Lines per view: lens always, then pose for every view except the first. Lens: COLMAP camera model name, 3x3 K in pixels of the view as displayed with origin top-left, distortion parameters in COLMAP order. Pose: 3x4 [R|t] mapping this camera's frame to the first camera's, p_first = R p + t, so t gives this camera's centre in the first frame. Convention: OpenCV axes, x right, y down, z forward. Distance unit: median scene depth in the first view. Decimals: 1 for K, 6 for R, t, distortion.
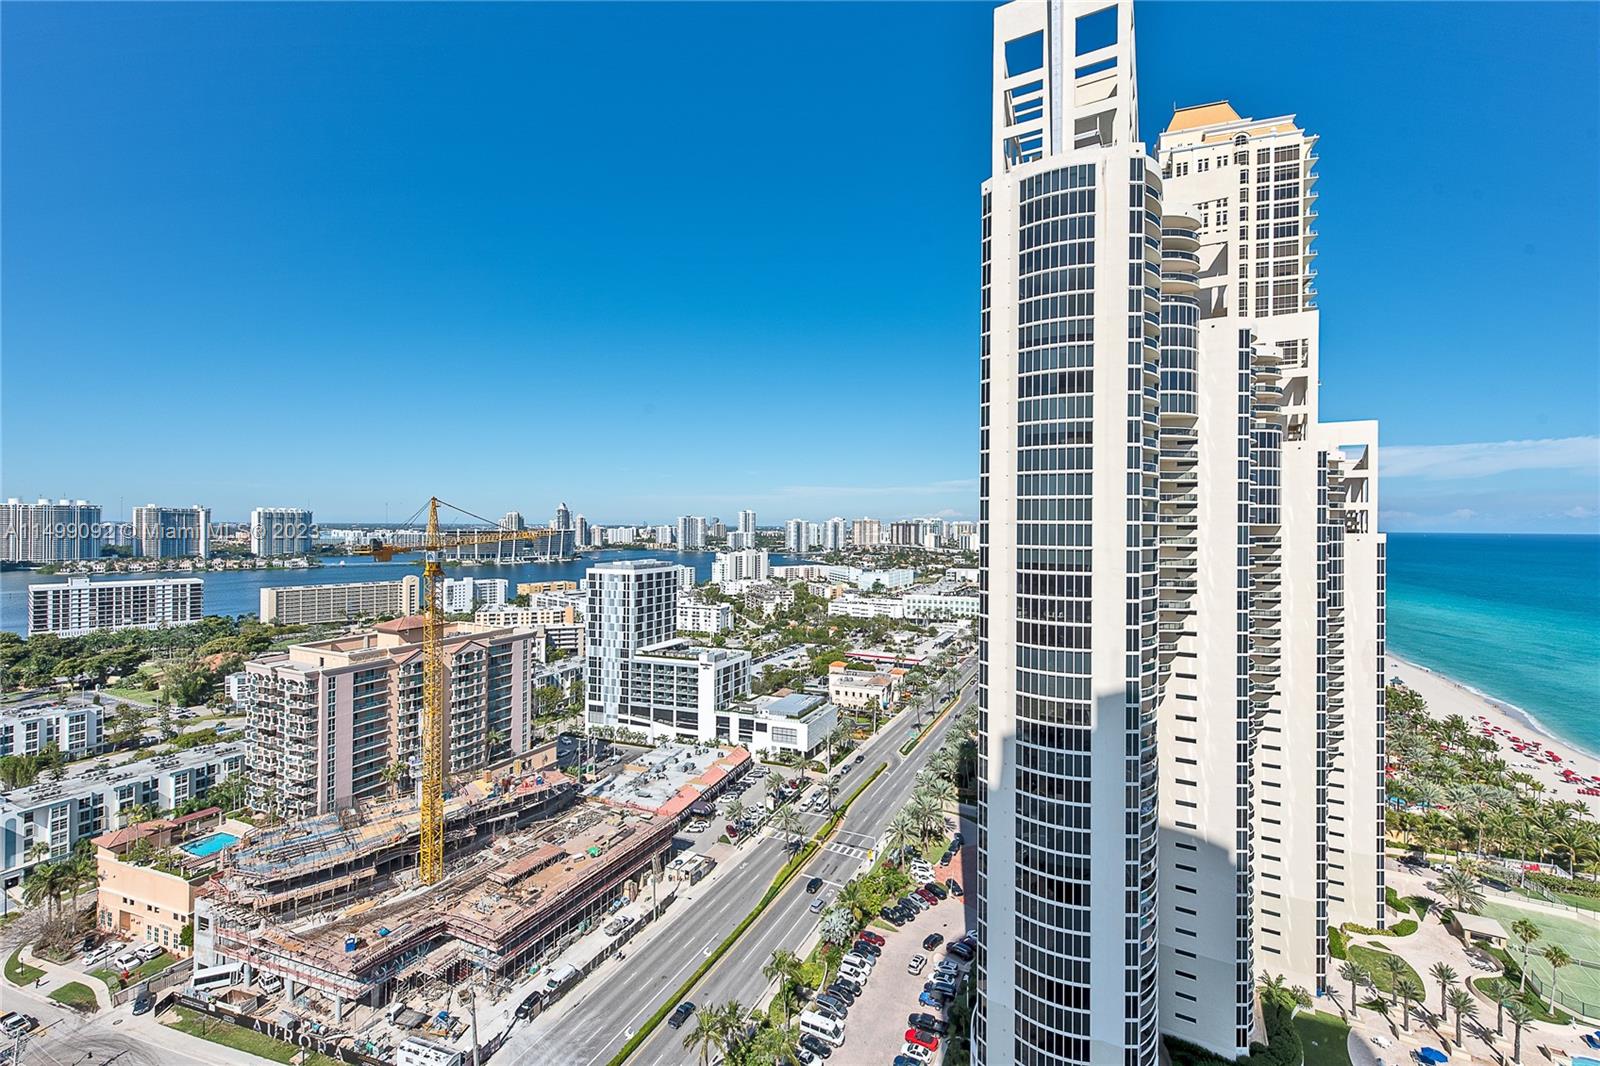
lens RADIAL K [[626.6, 0, 800.0], [0, 626.6, 533.0], [0, 0, 1]] dist [-0.006294, -0.000011]
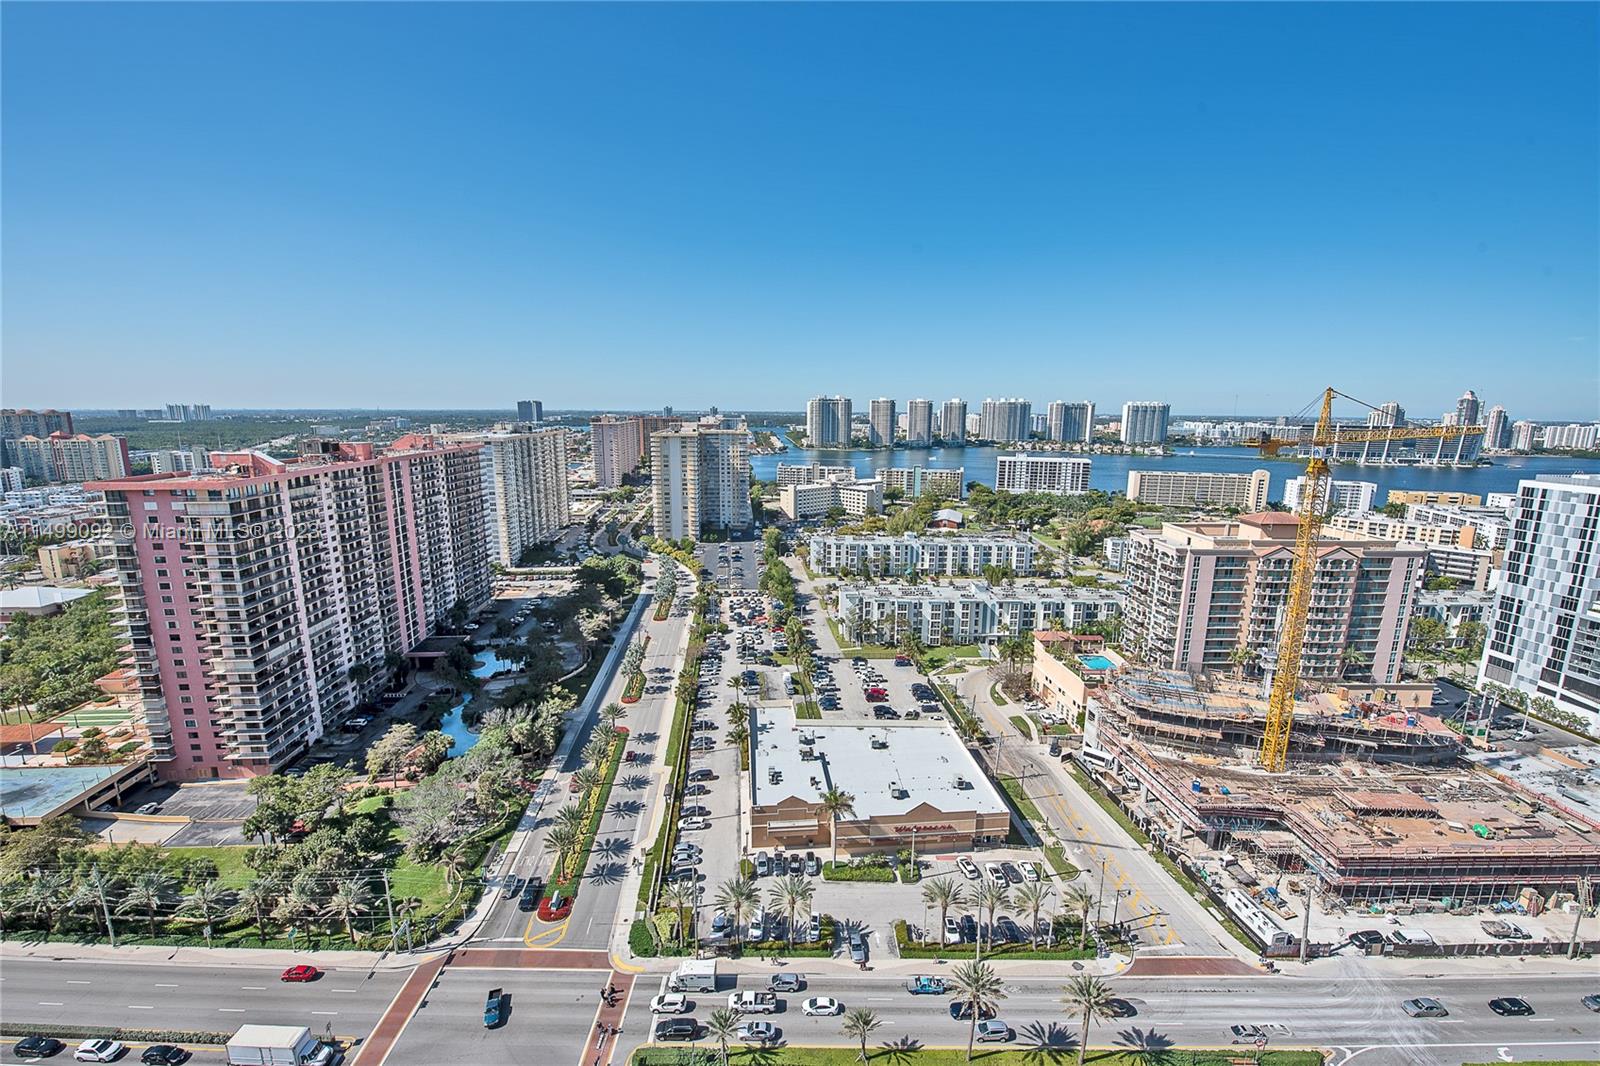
lens RADIAL K [[621.5, 0, 800.0], [0, 621.5, 533.0], [0, 0, 1]] dist [-0.024336, -0.000186]
pose [[0.438482, 0.167866, -0.882924, -0.096575], [-0.012933, 0.983479, 0.180561, 0.001232], [0.898647, -0.067754, 0.433409, -0.103486]]
